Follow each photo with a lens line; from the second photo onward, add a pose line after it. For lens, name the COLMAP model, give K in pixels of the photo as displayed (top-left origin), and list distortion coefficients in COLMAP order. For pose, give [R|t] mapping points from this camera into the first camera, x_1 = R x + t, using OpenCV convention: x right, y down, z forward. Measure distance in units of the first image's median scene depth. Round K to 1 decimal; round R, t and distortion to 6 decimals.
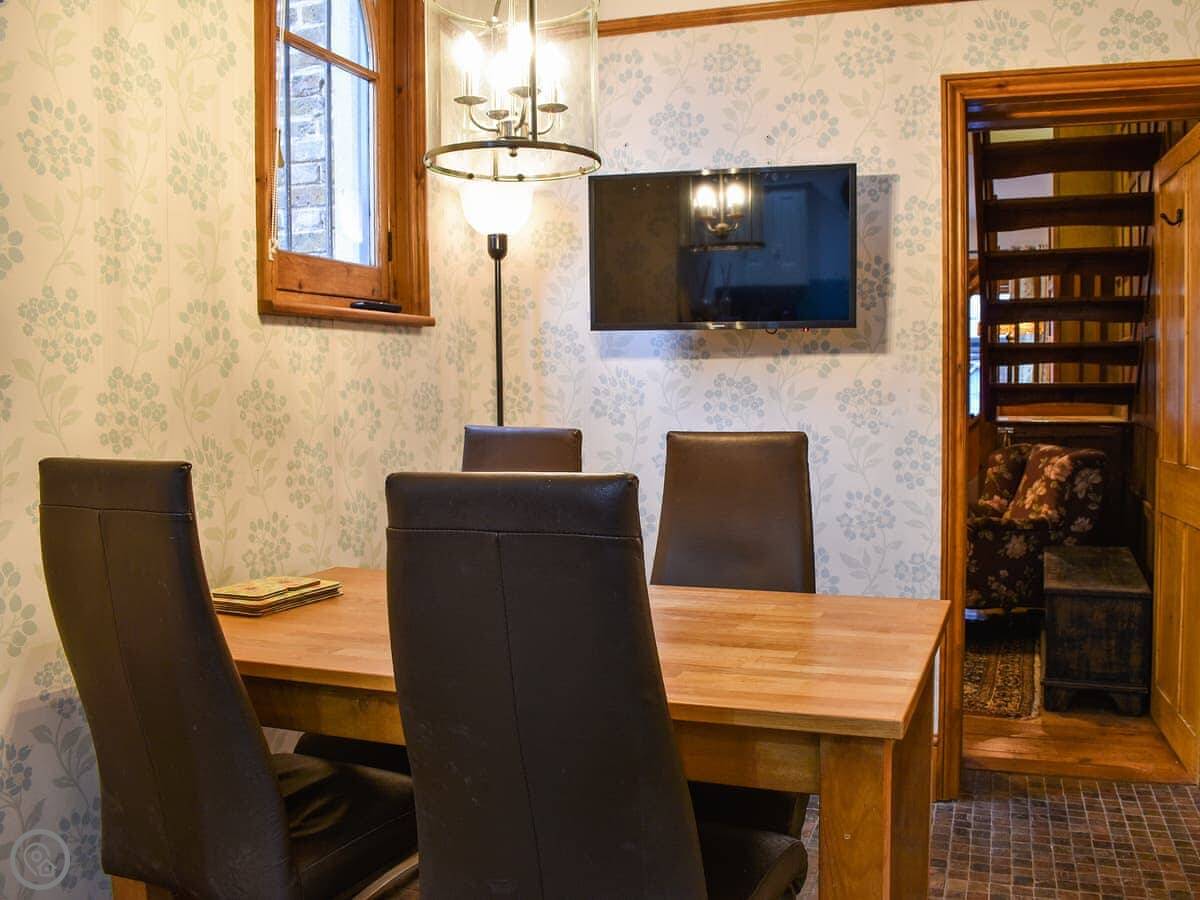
lens RADIAL K [[1273.3, 0, 600.5], [0, 1273.3, 491.3], [0, 0, 1]] dist [-0.121147, 0.007796]
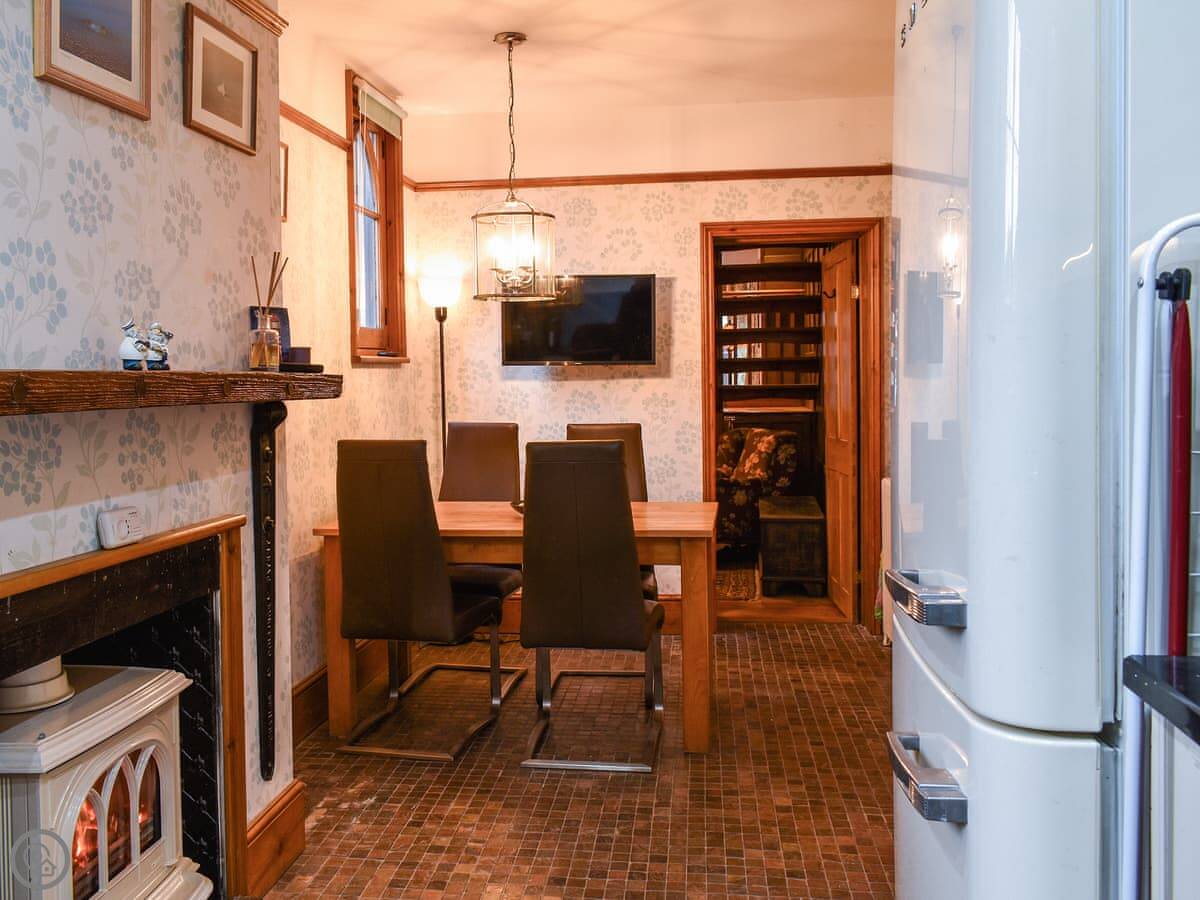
lens RADIAL K [[1163.8, 0, 600.0], [0, 1163.8, 450.0], [0, 0, 1]] dist [0.003962, 0.016864]
pose [[0.978385, -0.017890, 0.206015, -0.201840], [0.022592, 0.999535, -0.020490, 0.022504], [-0.205552, 0.024701, 0.978334, -0.556255]]
